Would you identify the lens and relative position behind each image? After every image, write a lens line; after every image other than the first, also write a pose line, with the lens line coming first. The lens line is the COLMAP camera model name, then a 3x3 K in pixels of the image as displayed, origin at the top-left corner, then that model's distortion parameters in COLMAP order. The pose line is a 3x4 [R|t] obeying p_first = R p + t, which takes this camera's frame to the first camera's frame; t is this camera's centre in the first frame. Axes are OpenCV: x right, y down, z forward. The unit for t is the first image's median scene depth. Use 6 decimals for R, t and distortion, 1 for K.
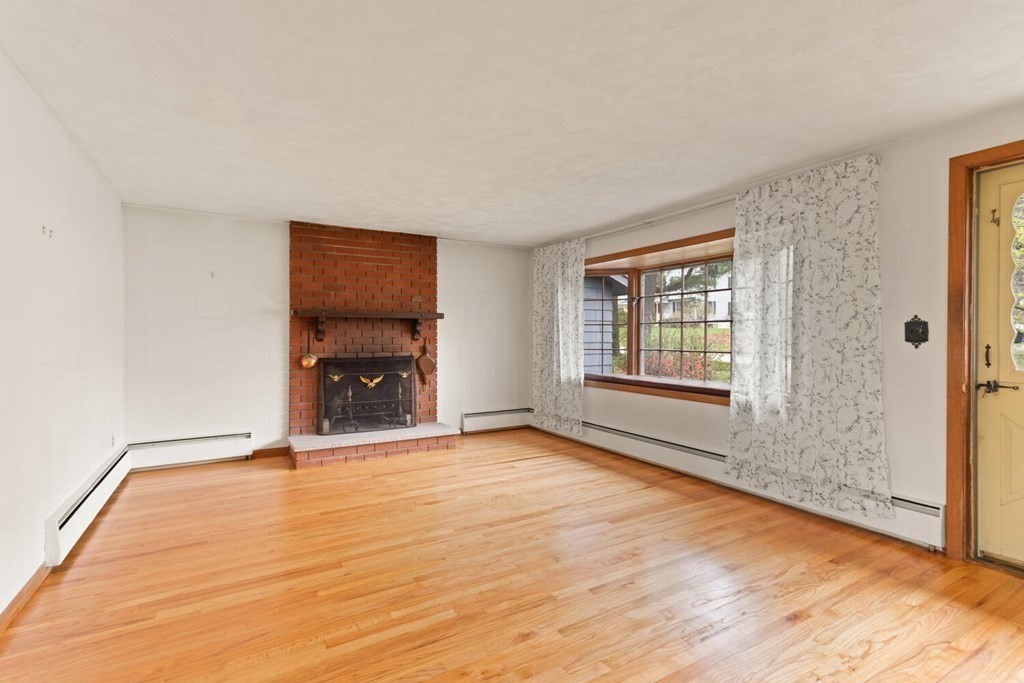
lens RADIAL K [[473.7, 0, 512.0], [0, 473.7, 338.2], [0, 0, 1]] dist [0.003741, 0.000827]
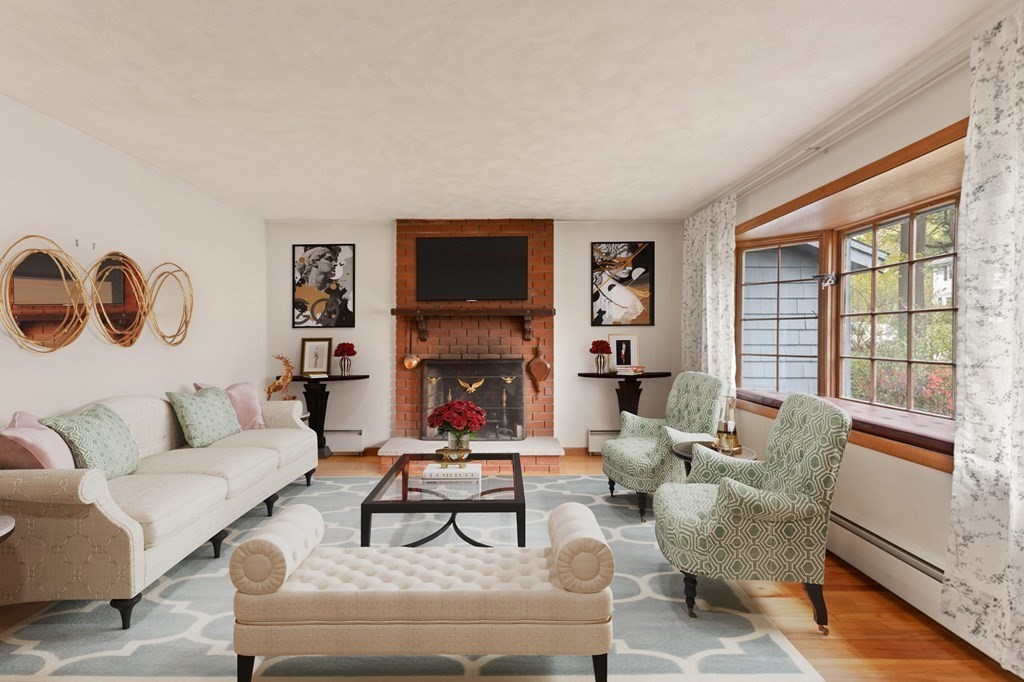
lens RADIAL K [[473.7, 0, 512.0], [0, 473.7, 337.7], [0, 0, 1]] dist [0.003741, 0.000827]
pose [[0.868713, 0.001433, -0.495313, 0.209013], [-0.001866, 0.999998, -0.000380, -0.000793], [0.495311, 0.001255, 0.868715, 0.237124]]
